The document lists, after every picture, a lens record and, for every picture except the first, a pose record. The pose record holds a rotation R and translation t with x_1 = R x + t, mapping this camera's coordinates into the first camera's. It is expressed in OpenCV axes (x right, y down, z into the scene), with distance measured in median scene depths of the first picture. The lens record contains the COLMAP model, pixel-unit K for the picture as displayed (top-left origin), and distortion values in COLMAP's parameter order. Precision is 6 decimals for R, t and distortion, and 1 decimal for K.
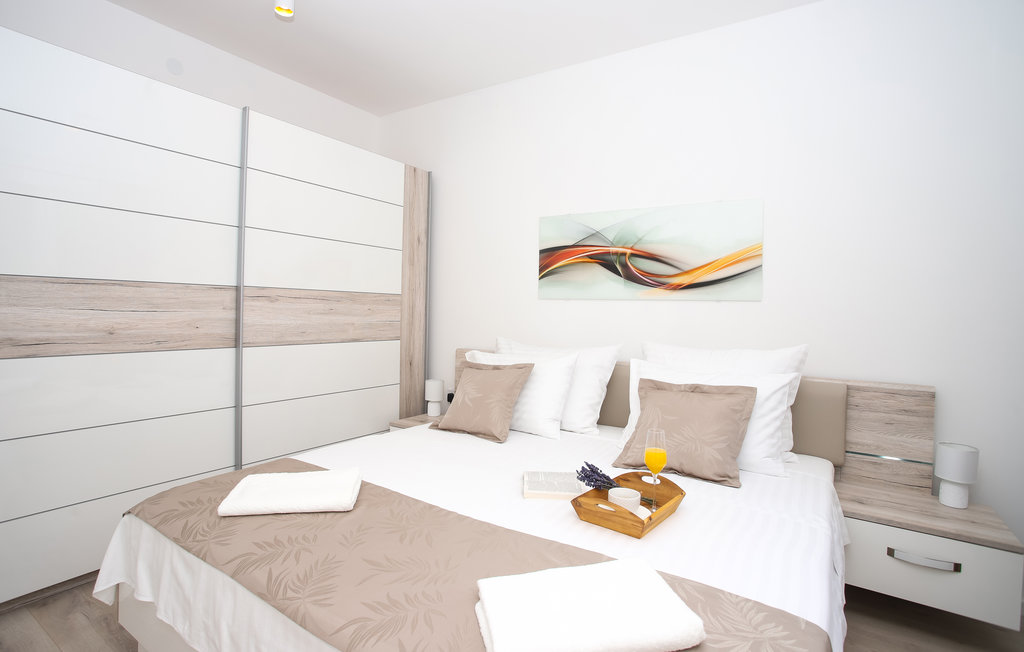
lens RADIAL K [[517.9, 0, 494.8], [0, 517.9, 320.0], [0, 0, 1]] dist [-0.034596, 0.000880]
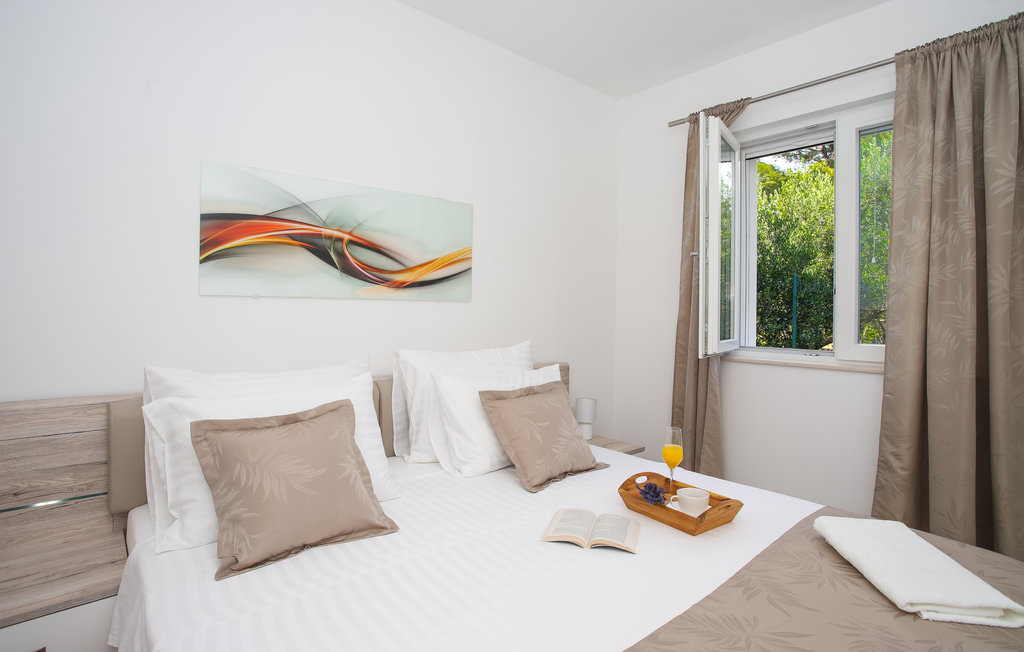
lens RADIAL K [[517.9, 0, 494.8], [0, 517.9, 320.0], [0, 0, 1]] dist [-0.034596, 0.000880]
pose [[0.293009, -0.036677, 0.955406, -0.430627], [0.015852, 0.999313, 0.033501, -0.029612], [-0.955978, 0.005329, 0.293389, 0.558442]]
